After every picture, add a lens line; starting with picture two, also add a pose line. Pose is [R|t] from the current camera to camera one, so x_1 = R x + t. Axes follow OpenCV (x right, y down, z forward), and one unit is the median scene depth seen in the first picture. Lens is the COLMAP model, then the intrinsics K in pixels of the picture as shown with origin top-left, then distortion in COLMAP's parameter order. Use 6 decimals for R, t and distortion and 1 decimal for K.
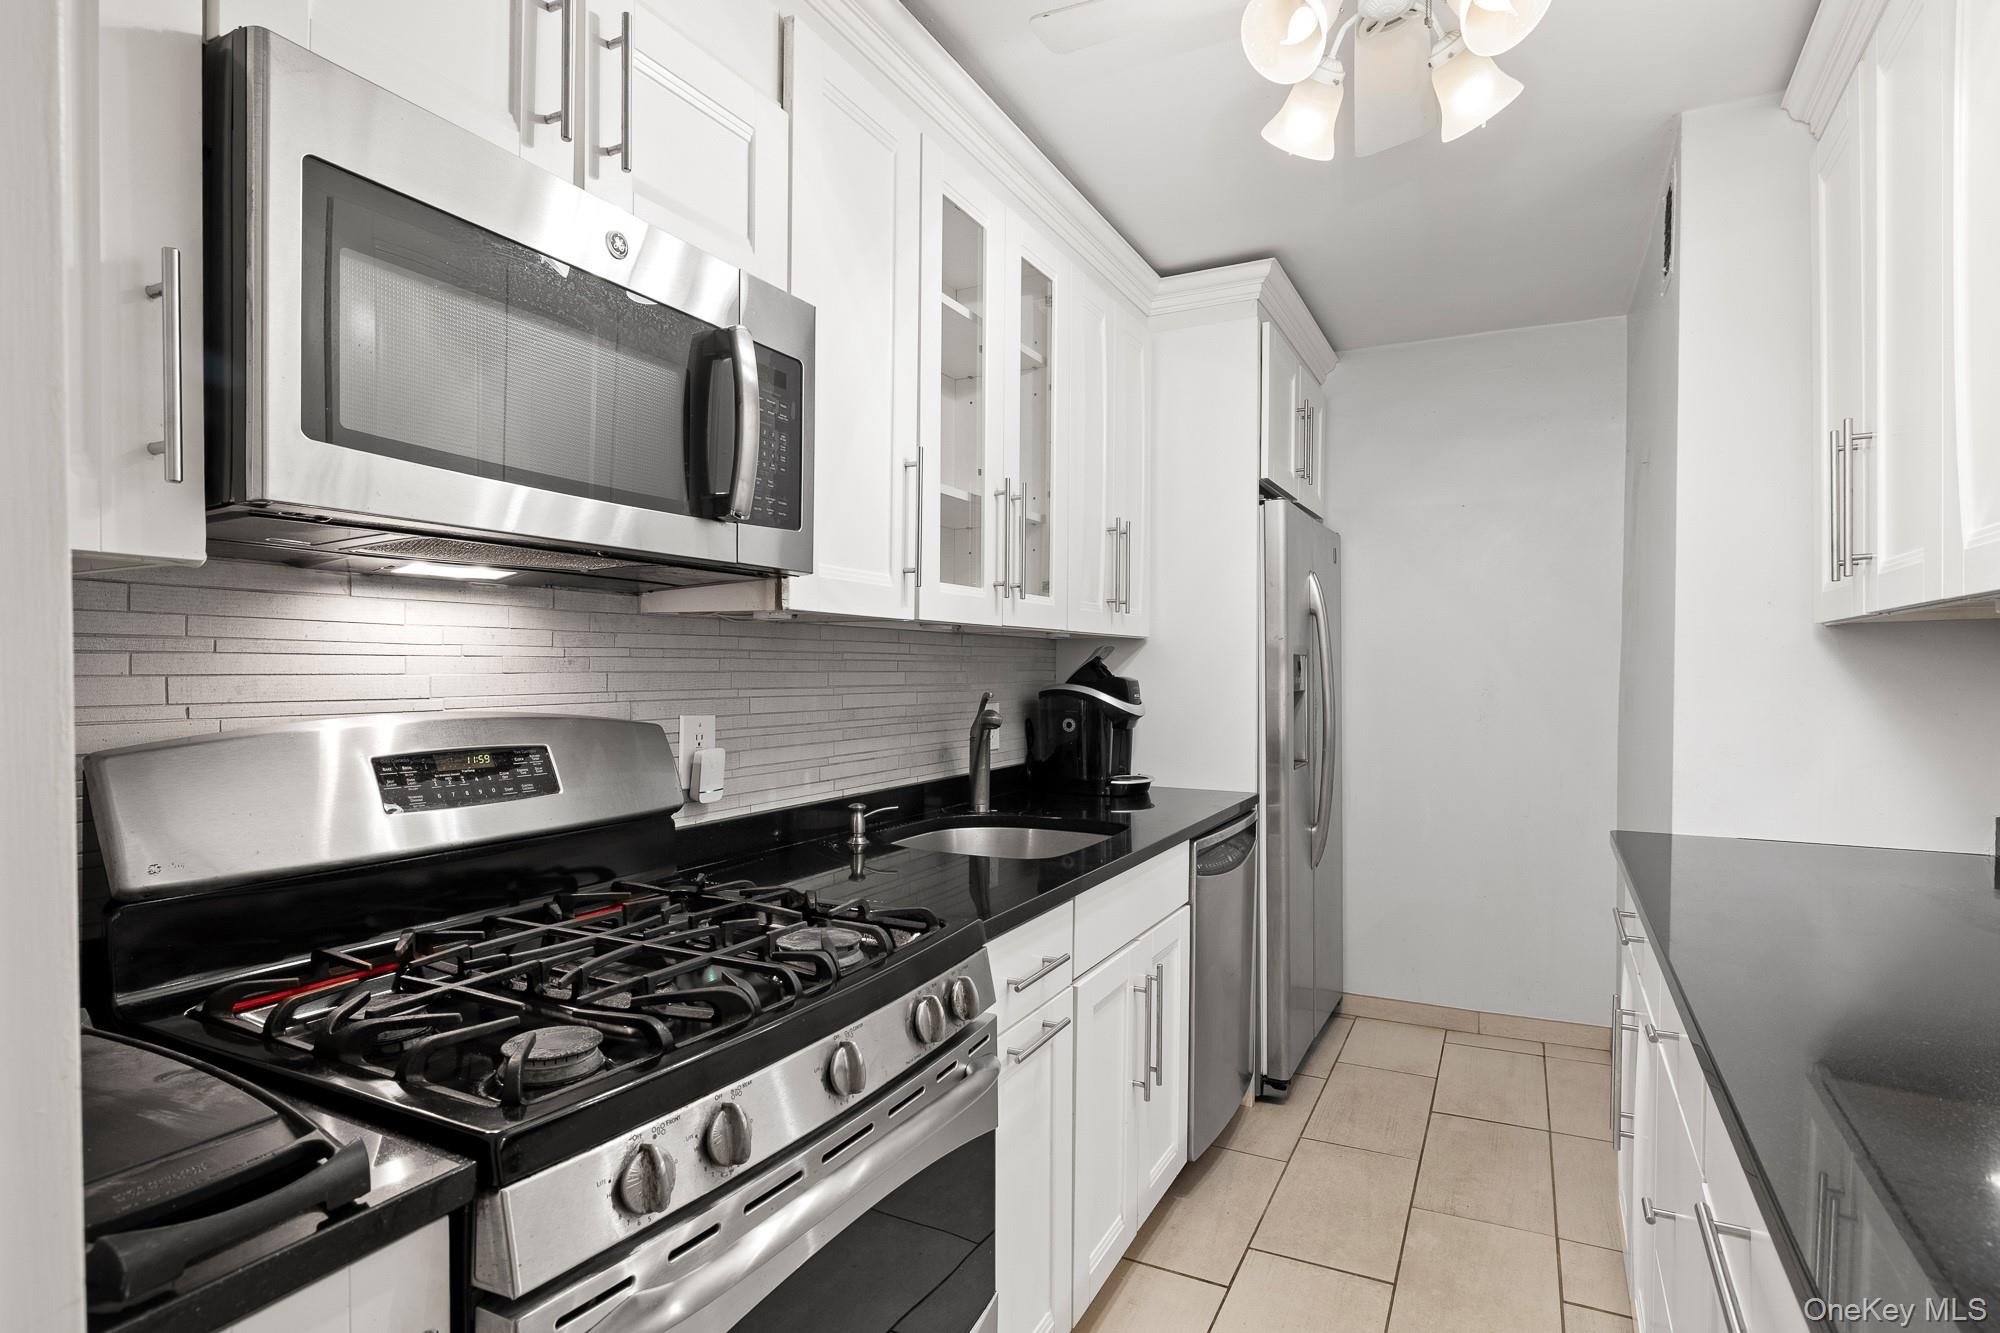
lens RADIAL K [[1028.9, 0, 1000.8], [0, 1028.9, 674.0], [0, 0, 1]] dist [-0.002007, 0.000614]
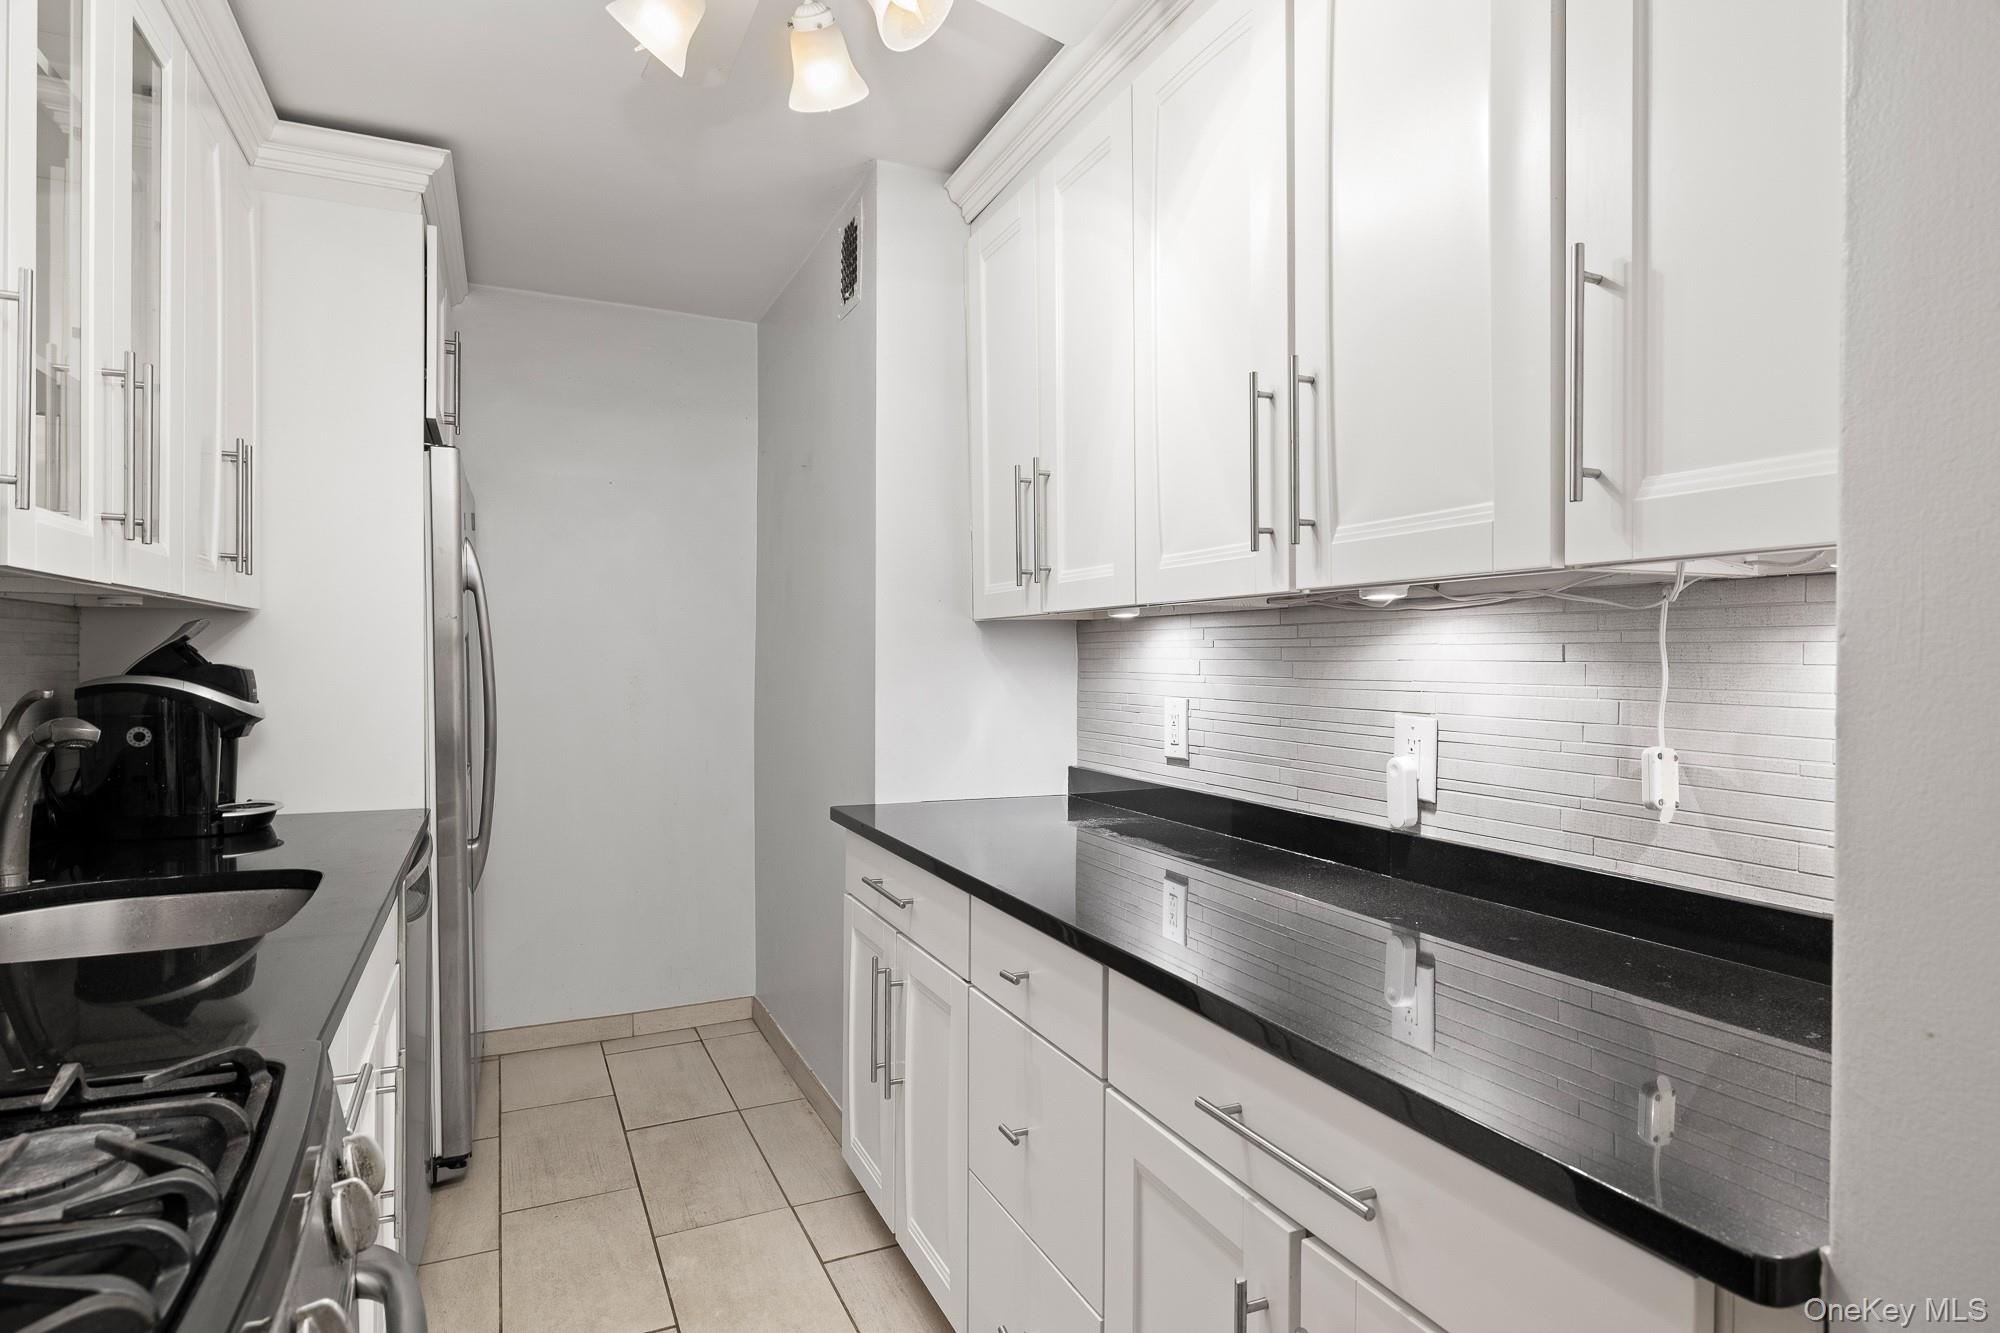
lens RADIAL K [[1091.1, 0, 1001.4], [0, 1091.1, 660.5], [0, 0, 1]] dist [-0.000974, -0.001864]
pose [[0.613511, 0.001021, 0.789685, -0.147551], [-0.000367, 0.999999, -0.001007, 0.000830], [-0.789686, 0.000328, 0.613511, 0.123539]]
